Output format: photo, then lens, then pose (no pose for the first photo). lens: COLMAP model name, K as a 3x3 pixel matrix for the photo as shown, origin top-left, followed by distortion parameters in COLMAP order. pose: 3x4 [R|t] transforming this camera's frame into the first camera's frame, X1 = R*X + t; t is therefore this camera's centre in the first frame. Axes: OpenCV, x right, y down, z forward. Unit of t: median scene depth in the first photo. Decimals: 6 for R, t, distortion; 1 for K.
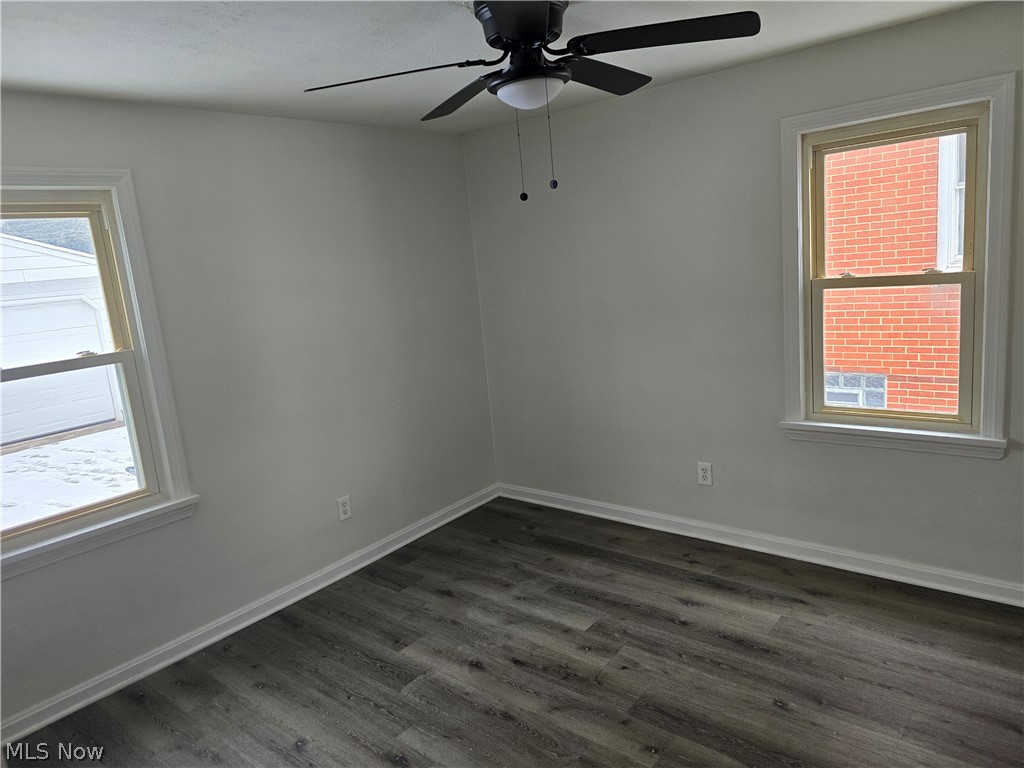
lens RADIAL K [[700.5, 0, 508.7], [0, 700.5, 380.7], [0, 0, 1]] dist [0.063683, -0.003003]
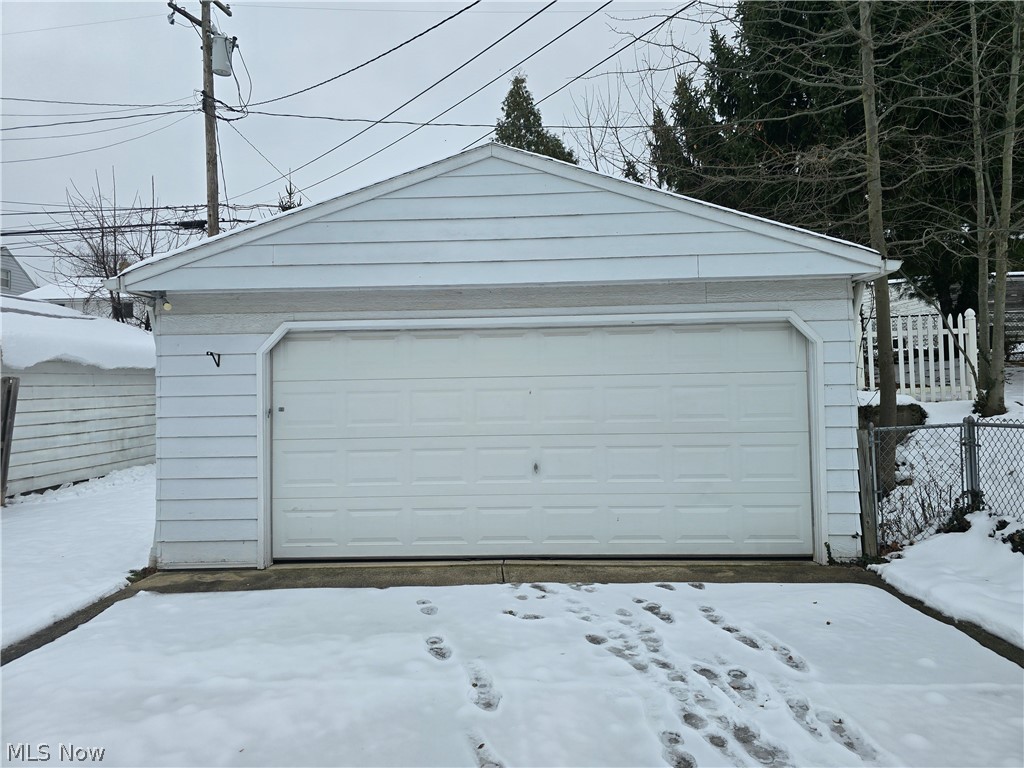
lens RADIAL K [[700.5, 0, 508.7], [0, 700.5, 380.7], [0, 0, 1]] dist [0.063683, -0.003003]
pose [[0.608870, 0.076643, -0.789559, -0.318164], [-0.179641, 0.982786, -0.043131, -0.011015], [0.772662, 0.168099, 0.612157, 0.550953]]
